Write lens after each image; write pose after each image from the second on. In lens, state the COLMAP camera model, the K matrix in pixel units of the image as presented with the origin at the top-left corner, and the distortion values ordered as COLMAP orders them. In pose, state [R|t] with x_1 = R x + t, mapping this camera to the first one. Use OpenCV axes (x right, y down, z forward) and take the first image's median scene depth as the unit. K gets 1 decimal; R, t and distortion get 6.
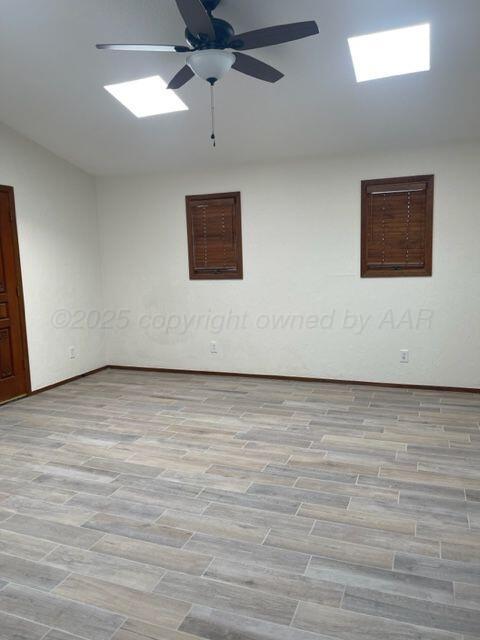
lens RADIAL K [[484.0, 0, 235.6], [0, 484.0, 321.3], [0, 0, 1]] dist [0.034590, -0.037644]
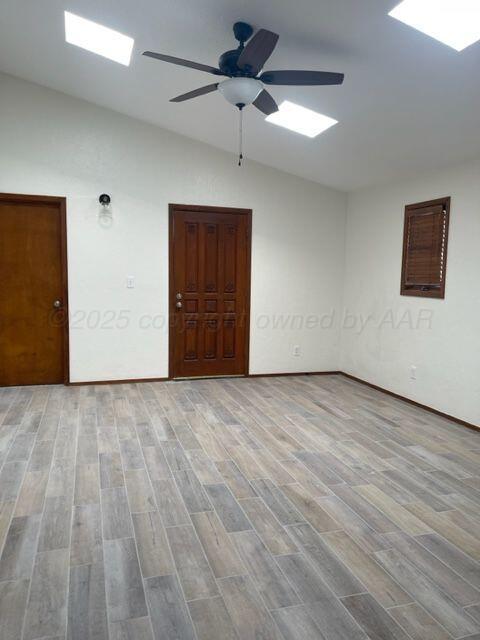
lens RADIAL K [[484.0, 0, 236.1], [0, 484.0, 317.8], [0, 0, 1]] dist [0.034590, -0.037644]
pose [[0.629747, 0.120863, -0.767340, 0.663458], [-0.146092, 0.988622, 0.035820, -0.047923], [0.762939, 0.089545, 0.640239, 0.265148]]
